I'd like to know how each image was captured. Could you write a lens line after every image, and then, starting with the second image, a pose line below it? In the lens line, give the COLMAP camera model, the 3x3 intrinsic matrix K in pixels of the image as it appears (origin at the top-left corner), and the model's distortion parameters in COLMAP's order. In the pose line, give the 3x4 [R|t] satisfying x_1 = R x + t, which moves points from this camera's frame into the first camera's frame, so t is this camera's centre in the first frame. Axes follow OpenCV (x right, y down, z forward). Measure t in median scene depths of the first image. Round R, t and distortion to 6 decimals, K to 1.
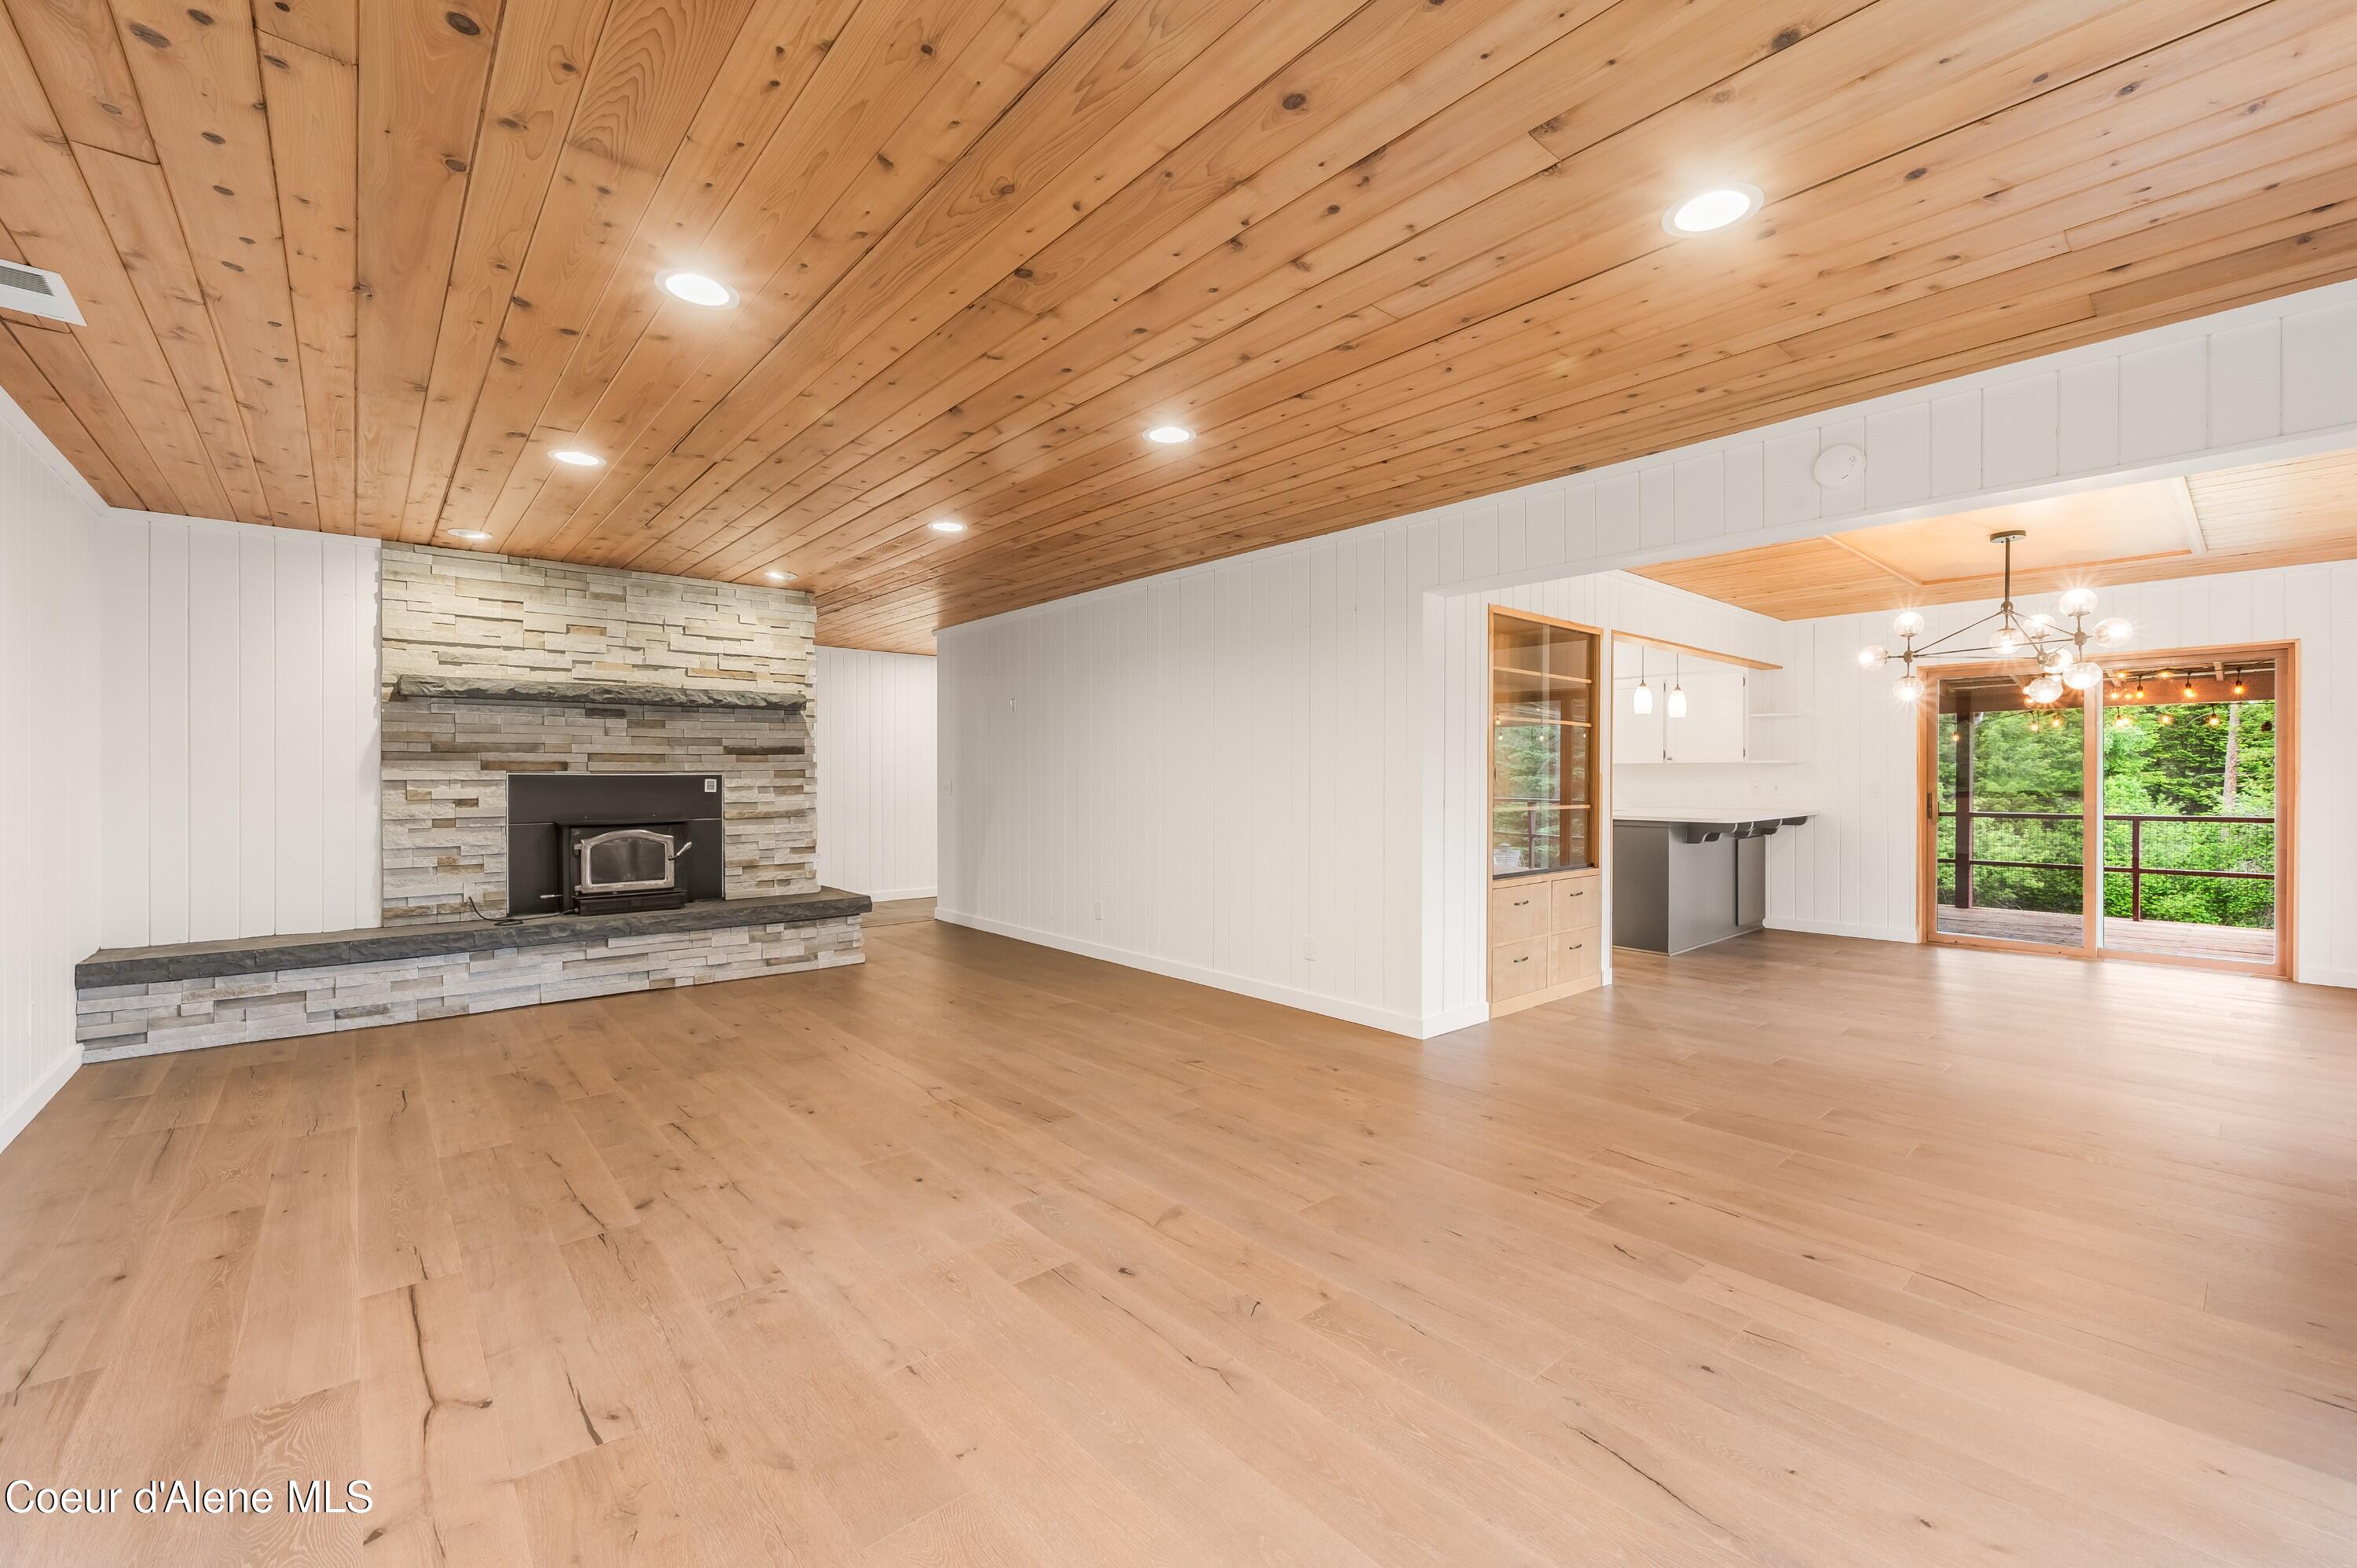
lens RADIAL K [[952.3, 0, 1178.0], [0, 952.3, 773.6], [0, 0, 1]] dist [-0.004546, 0.000136]
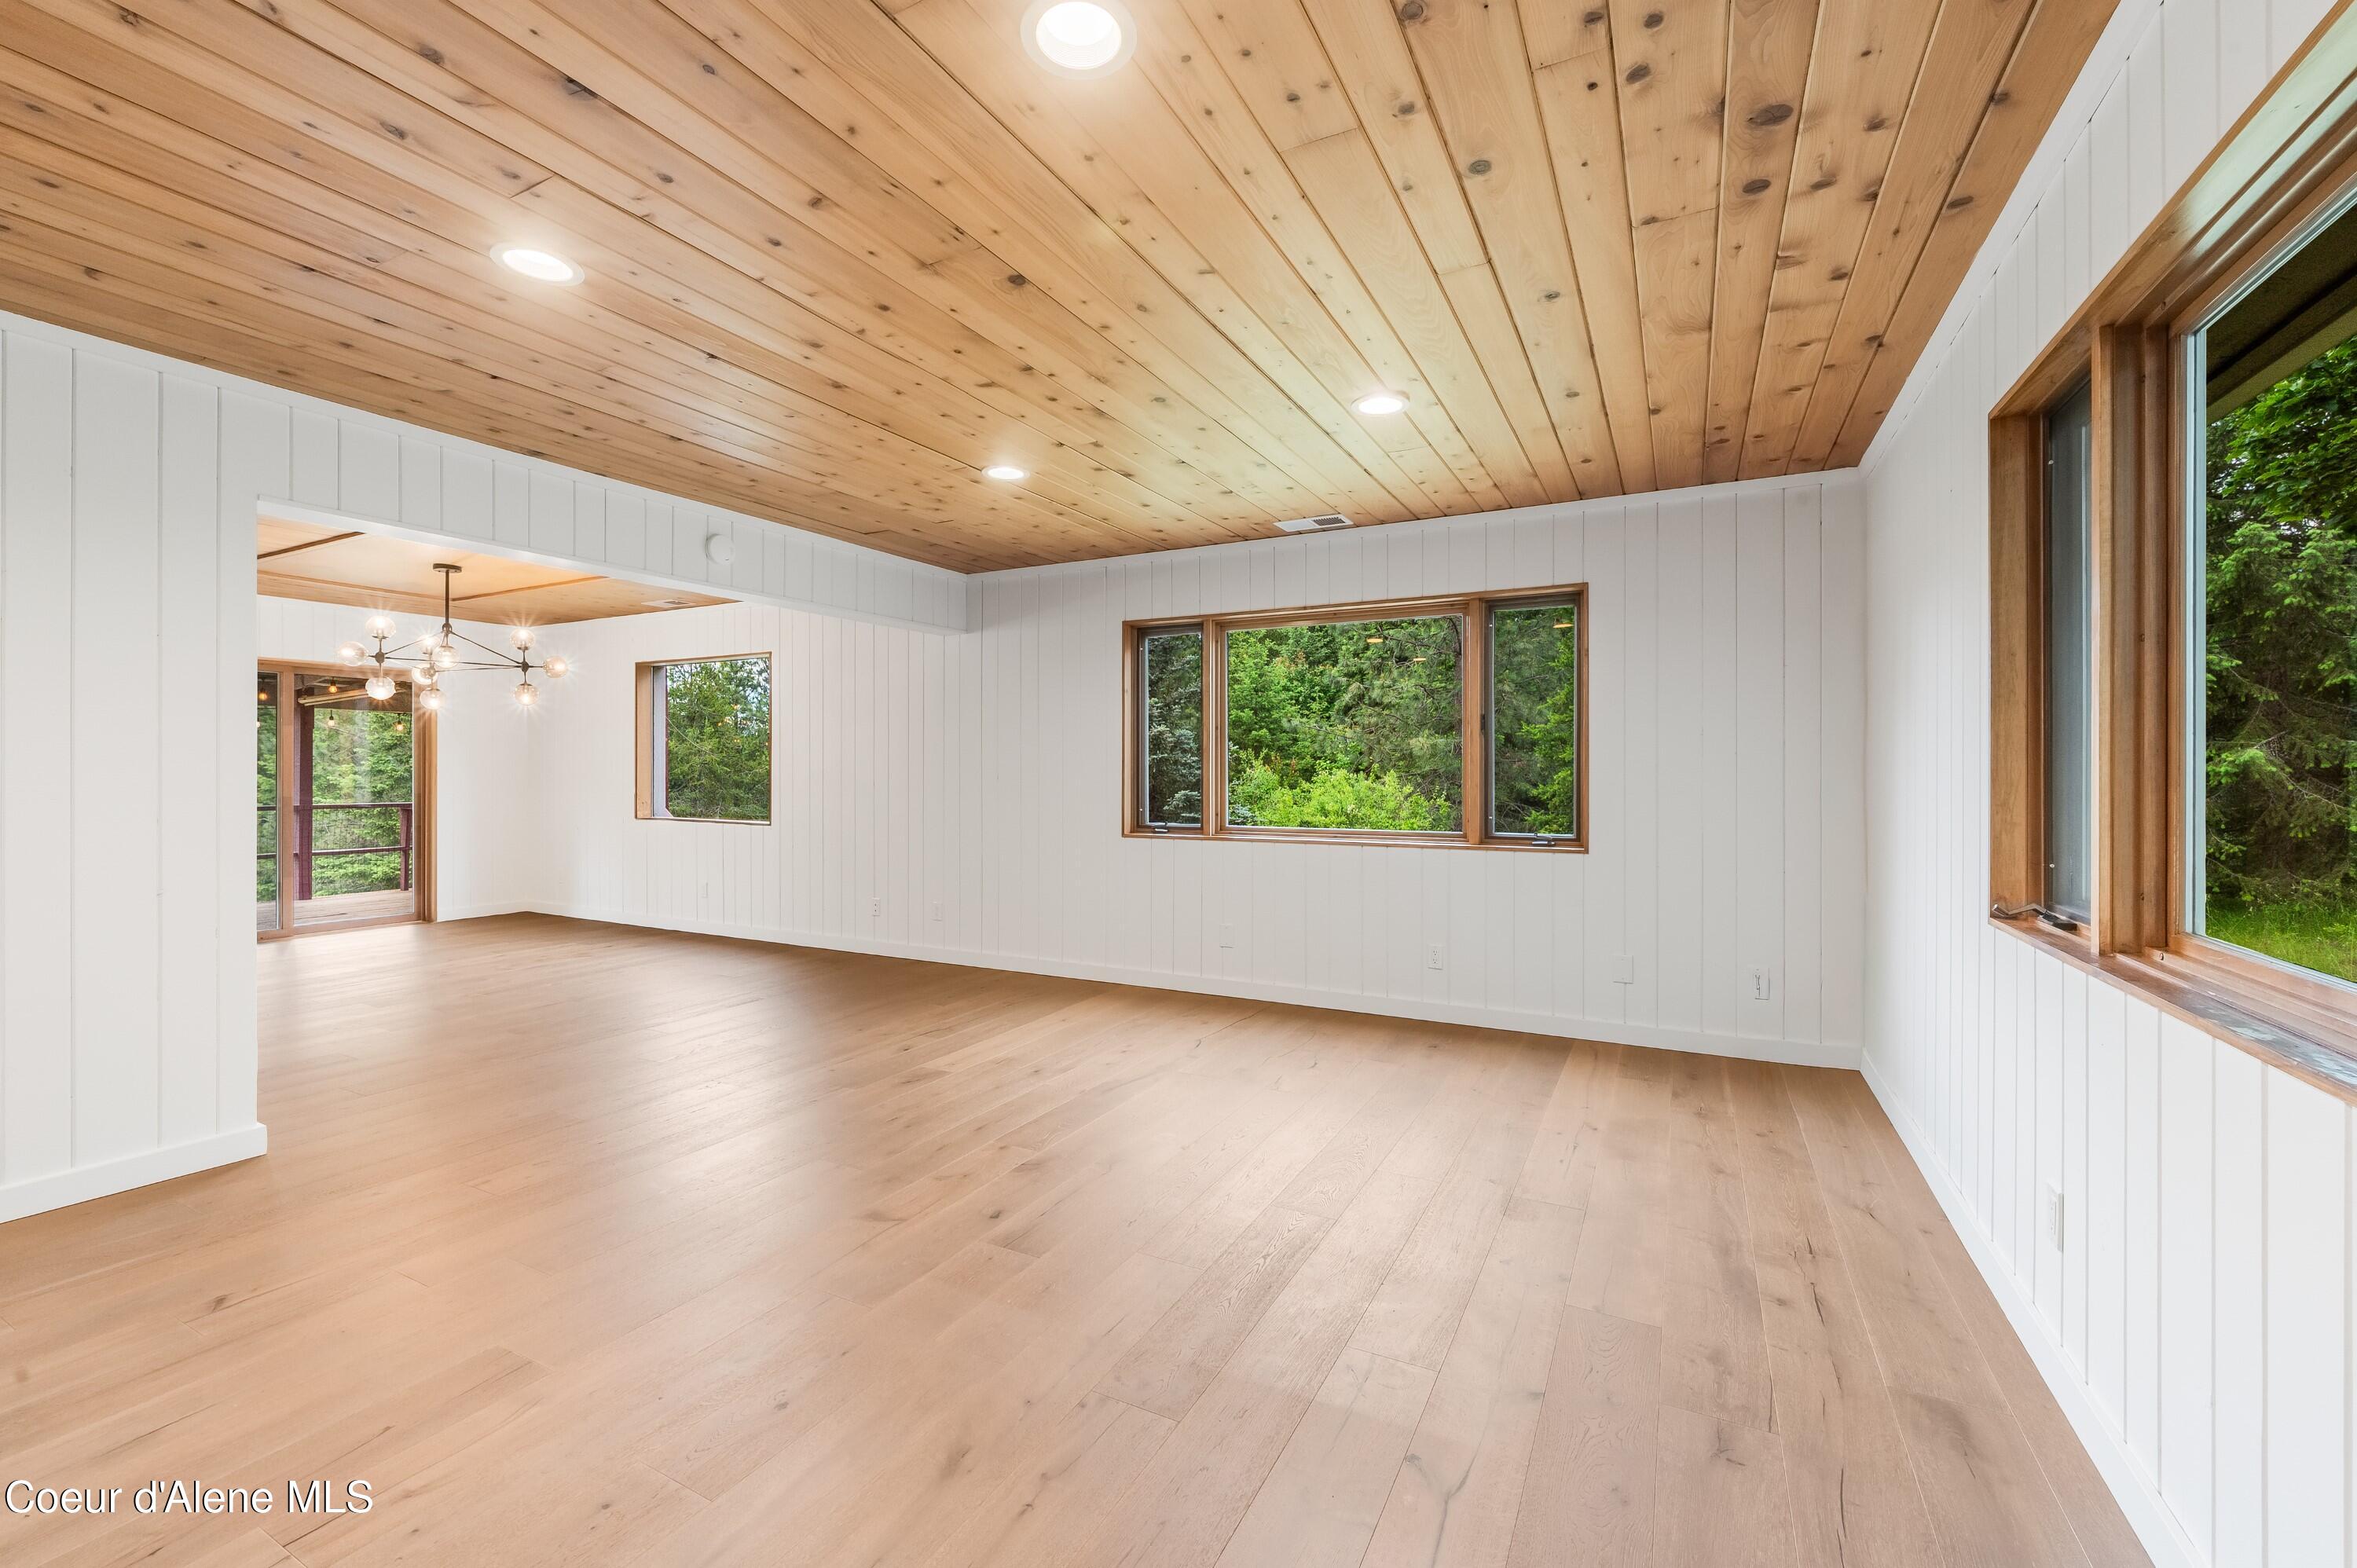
lens RADIAL K [[952.3, 0, 1178.0], [0, 952.3, 773.6], [0, 0, 1]] dist [-0.004546, 0.000136]
pose [[-0.355954, -0.001971, 0.934501, -0.720379], [-0.006366, 0.999980, -0.000316, 0.001125], [-0.934482, -0.006061, -0.355960, 0.734285]]
